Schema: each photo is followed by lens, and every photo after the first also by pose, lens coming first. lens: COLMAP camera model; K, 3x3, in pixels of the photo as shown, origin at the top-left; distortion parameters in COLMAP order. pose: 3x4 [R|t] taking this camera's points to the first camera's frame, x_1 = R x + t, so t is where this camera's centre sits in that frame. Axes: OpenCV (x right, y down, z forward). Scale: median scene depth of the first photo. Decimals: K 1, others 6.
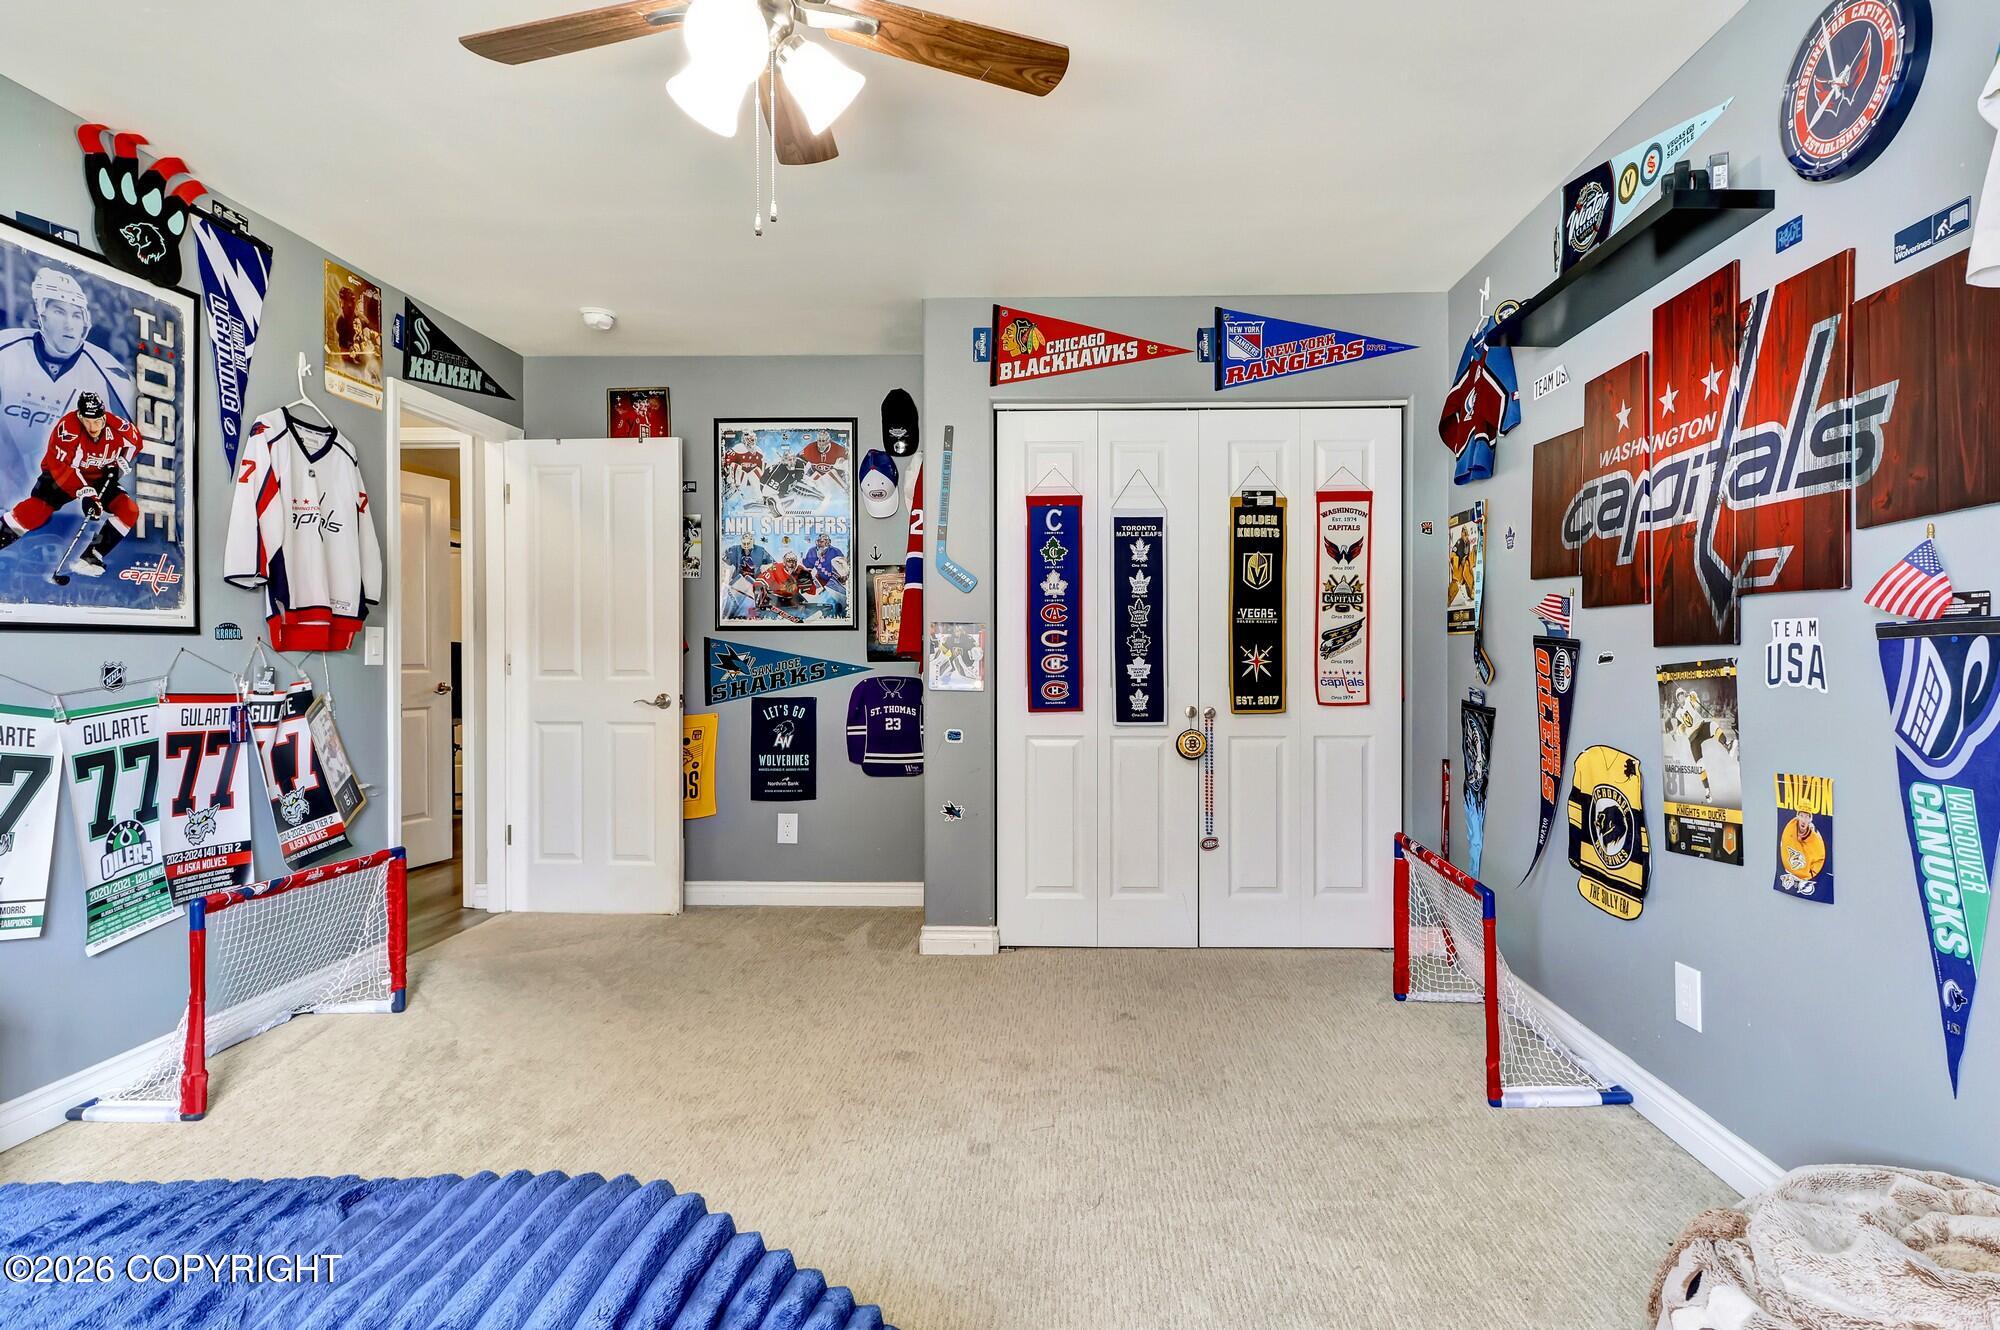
lens RADIAL K [[941.1, 0, 1011.1], [0, 941.1, 654.0], [0, 0, 1]] dist [0.001444, -0.000354]
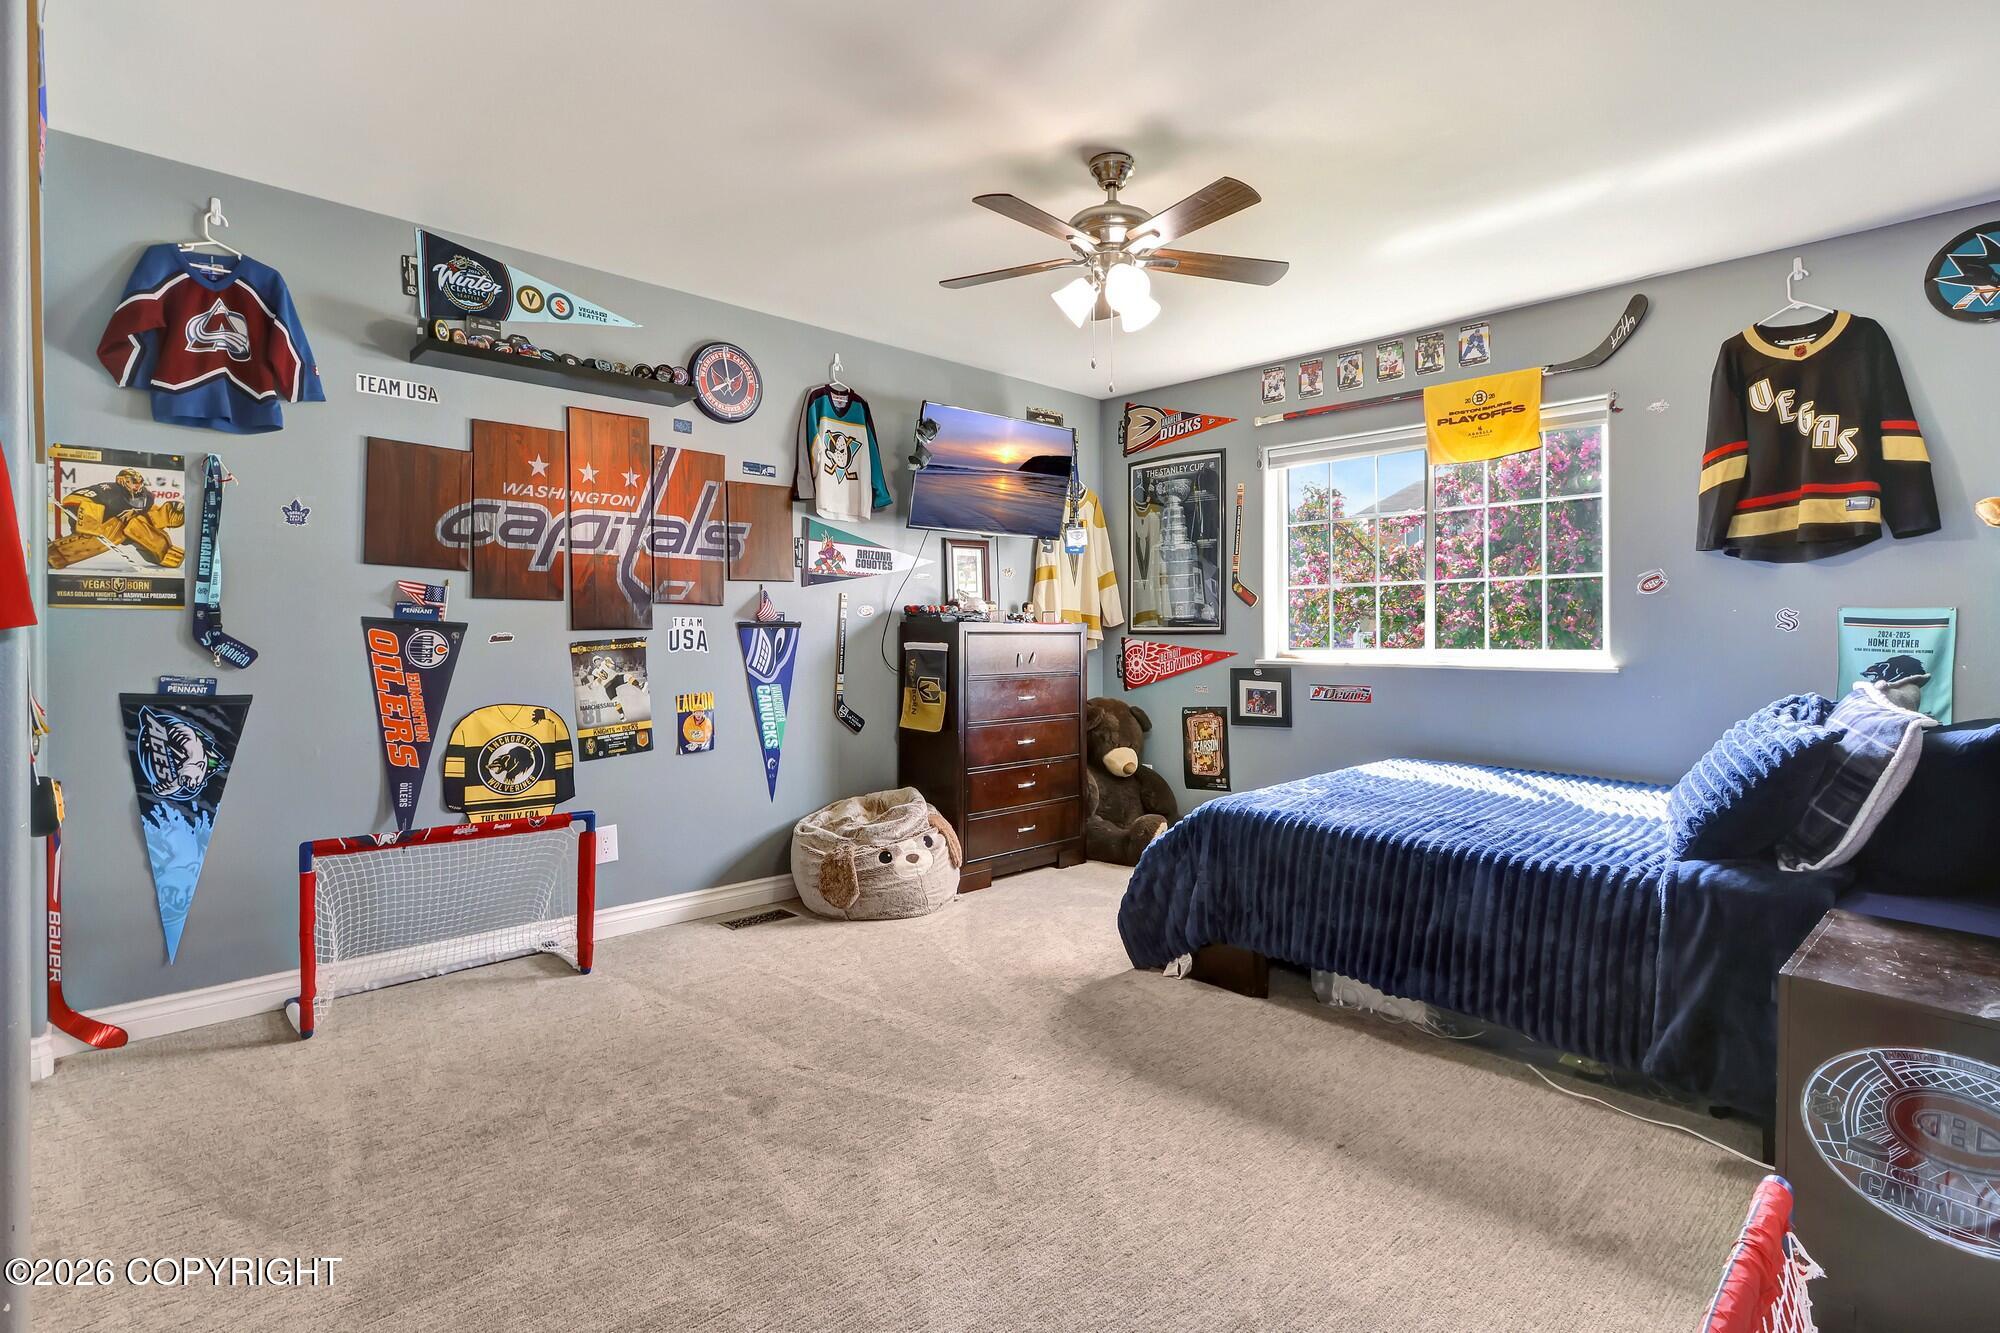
lens RADIAL K [[941.1, 0, 1011.1], [0, 941.1, 655.5], [0, 0, 1]] dist [0.001444, -0.000354]
pose [[-0.706347, 0.001793, 0.707863, -0.958811], [0.010851, 0.999907, 0.008294, 0.030863], [-0.707782, 0.013539, -0.706301, 1.697065]]
